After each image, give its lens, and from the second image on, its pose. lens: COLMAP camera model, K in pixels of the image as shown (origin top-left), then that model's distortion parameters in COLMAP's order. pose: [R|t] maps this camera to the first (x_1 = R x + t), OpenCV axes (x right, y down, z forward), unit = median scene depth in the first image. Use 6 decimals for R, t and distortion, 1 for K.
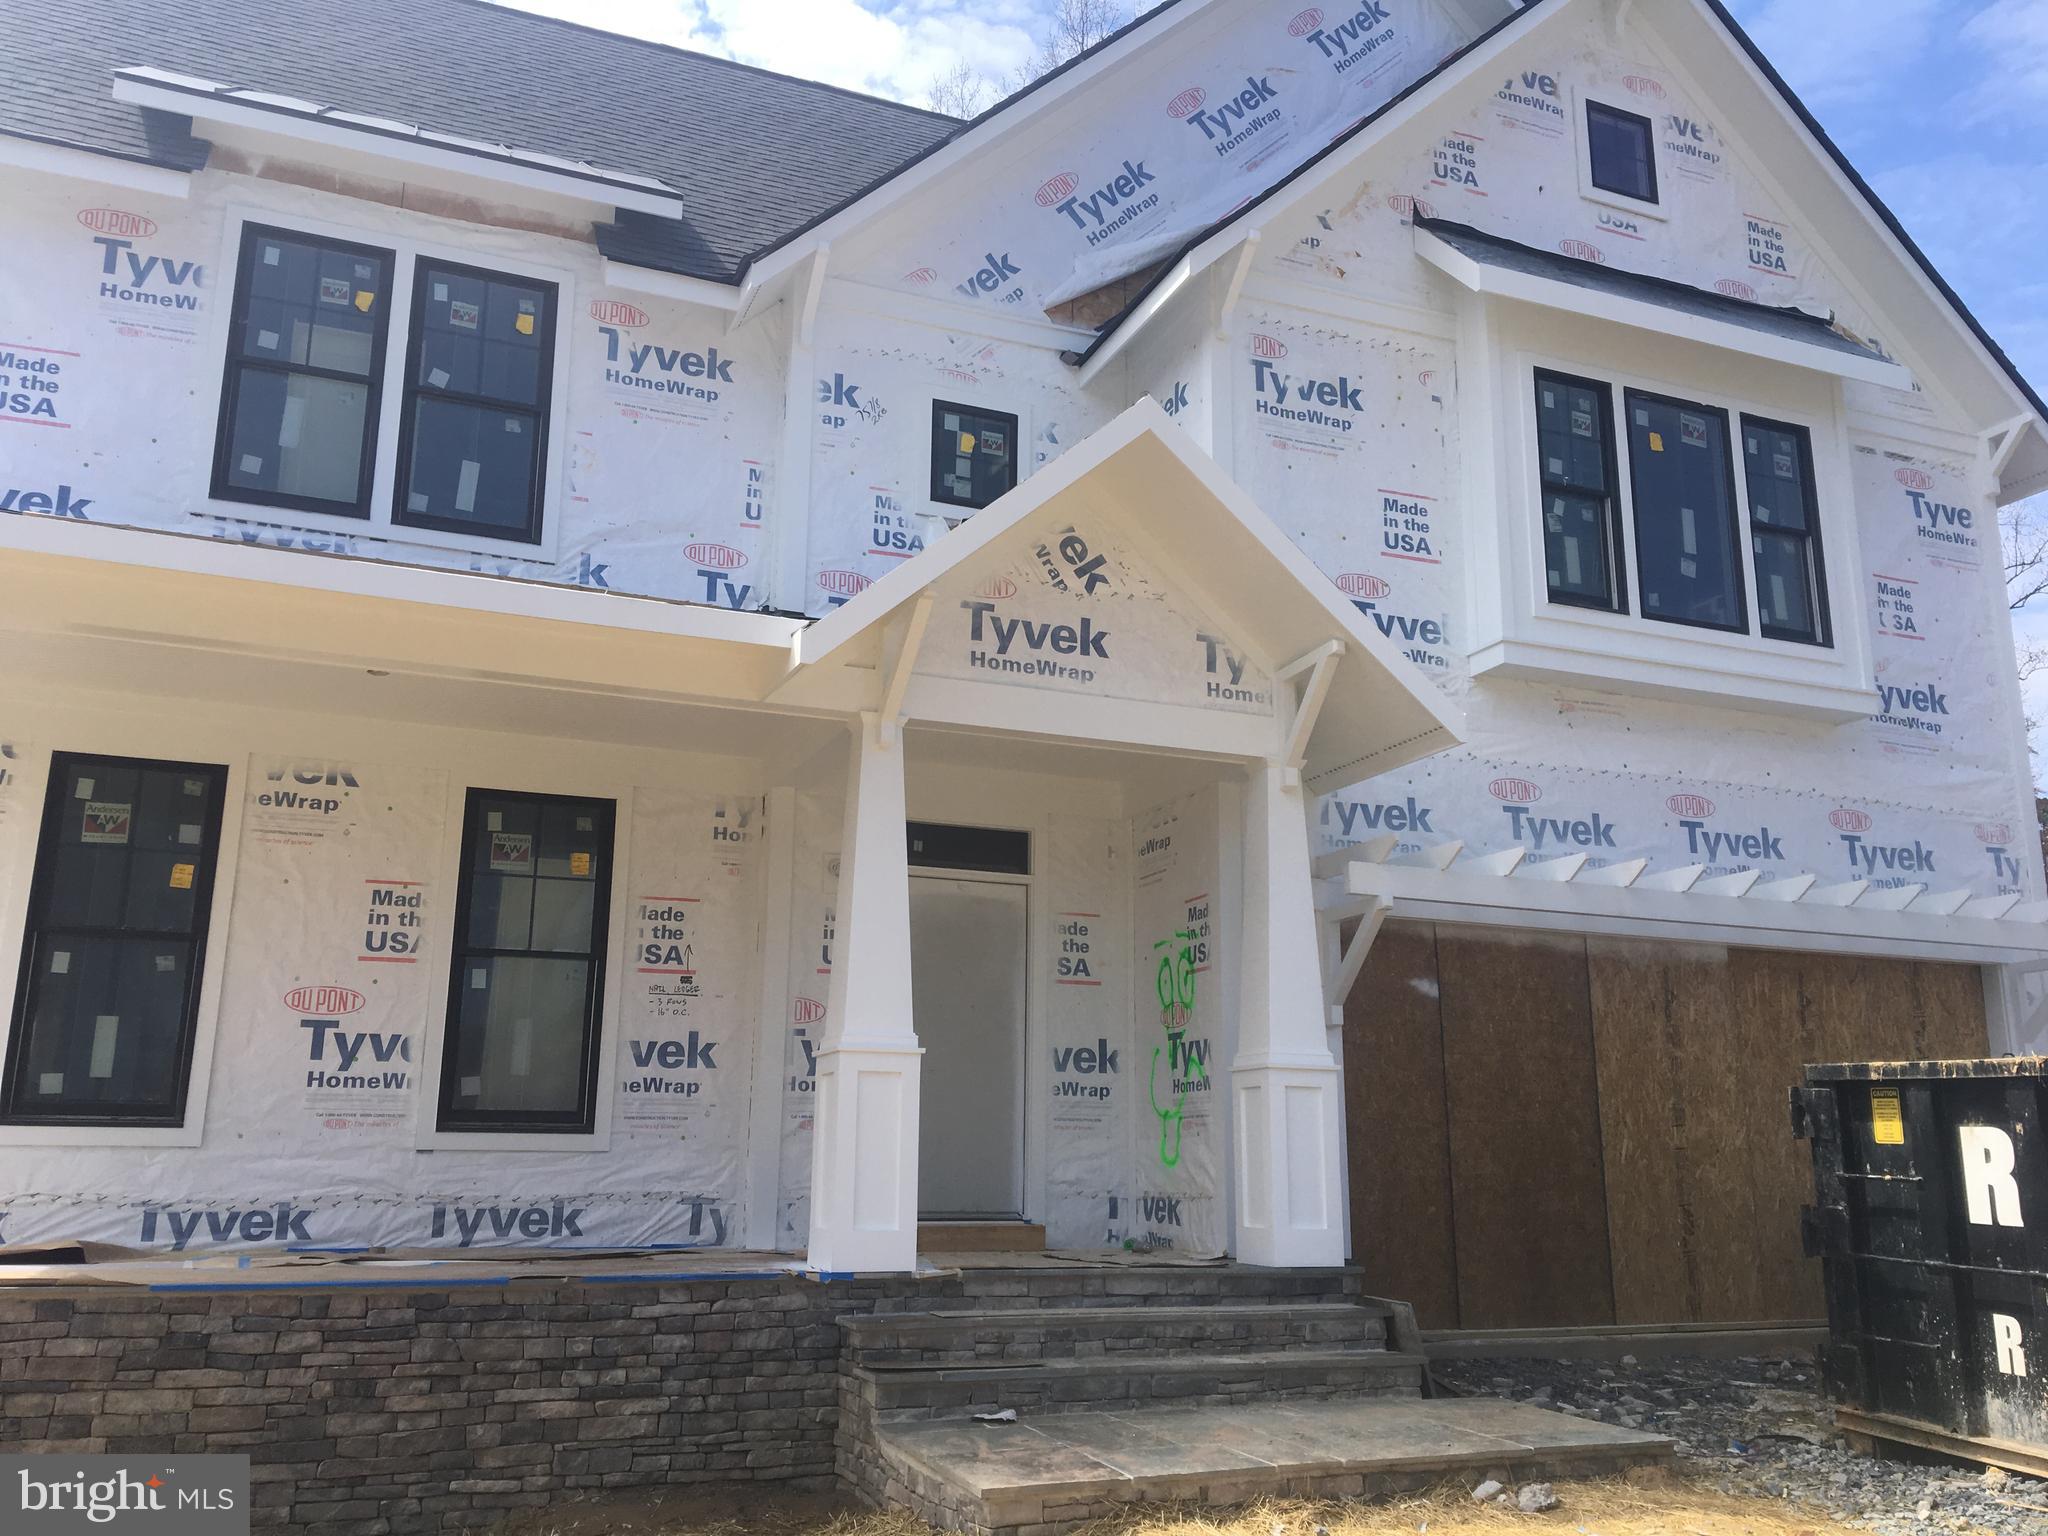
lens RADIAL K [[1708.7, 0, 1031.1], [0, 1708.7, 771.7], [0, 0, 1]] dist [0.077632, -0.131599]
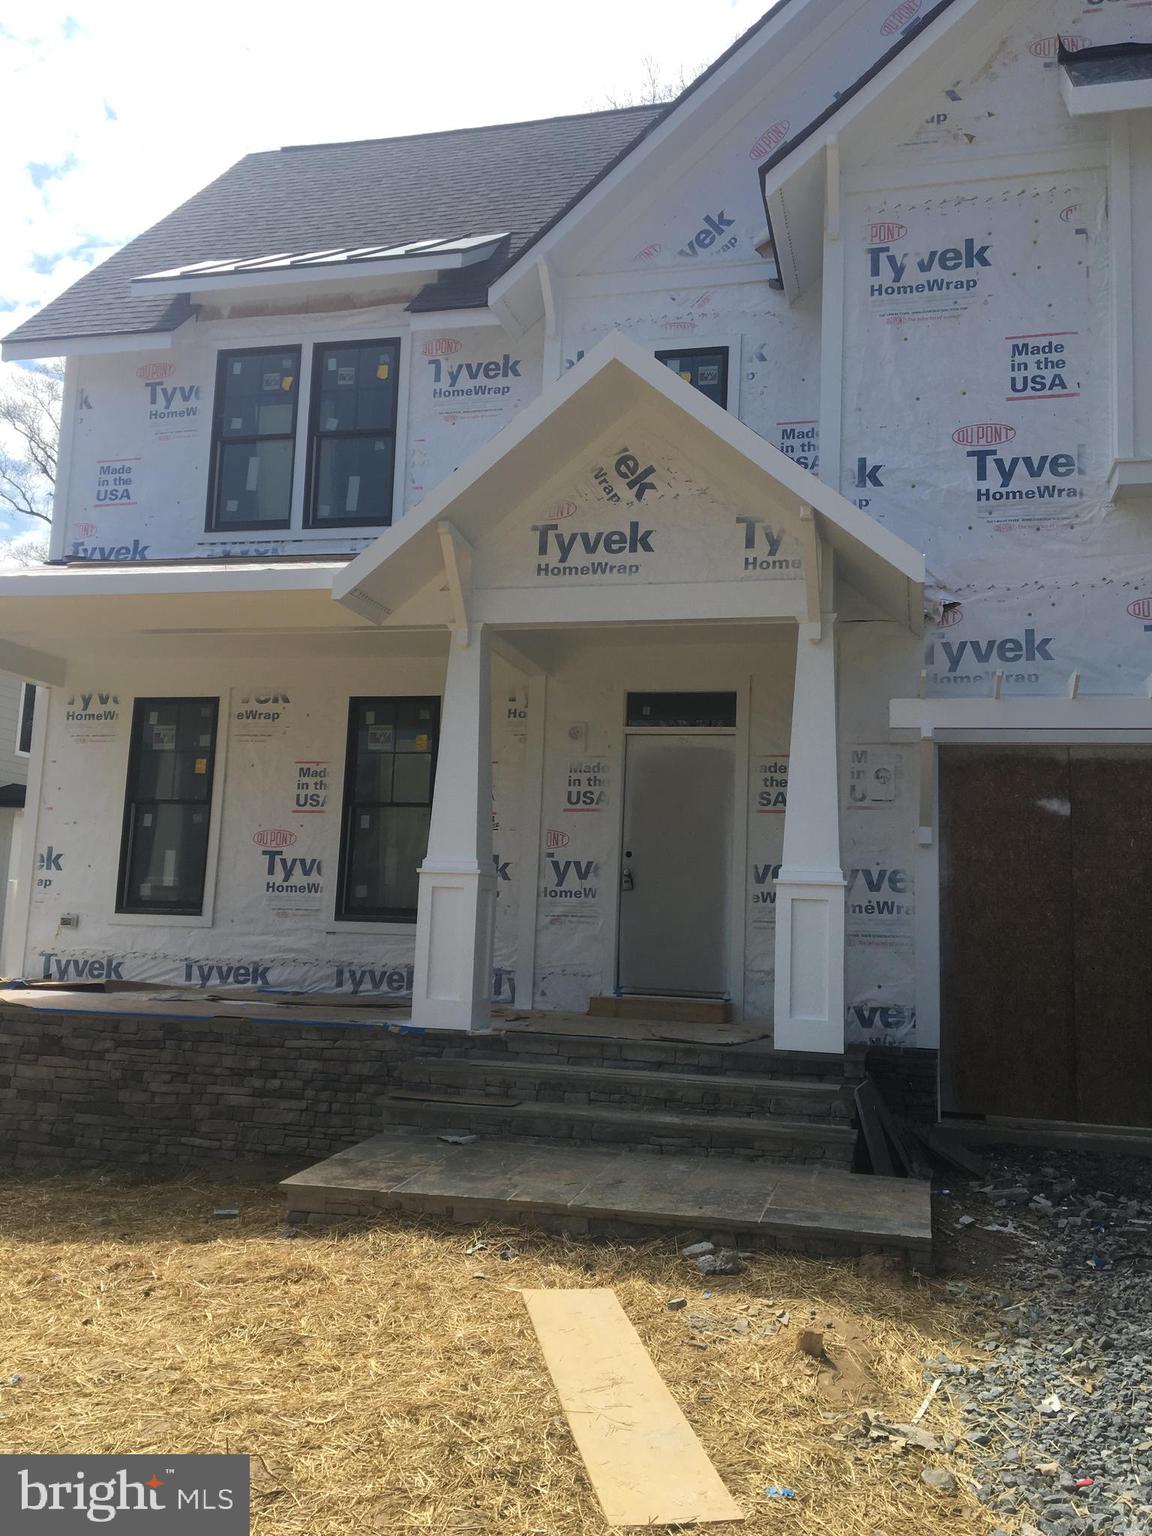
lens RADIAL K [[1281.5, 0, 576.0], [0, 1281.5, 768.0], [0, 0, 1]] dist [0.077632, -0.131599]
pose [[0.806081, -0.049803, -0.589705, 0.528200], [0.105843, 0.992519, 0.060857, 0.024950], [0.582263, -0.111472, 0.805322, 0.211085]]
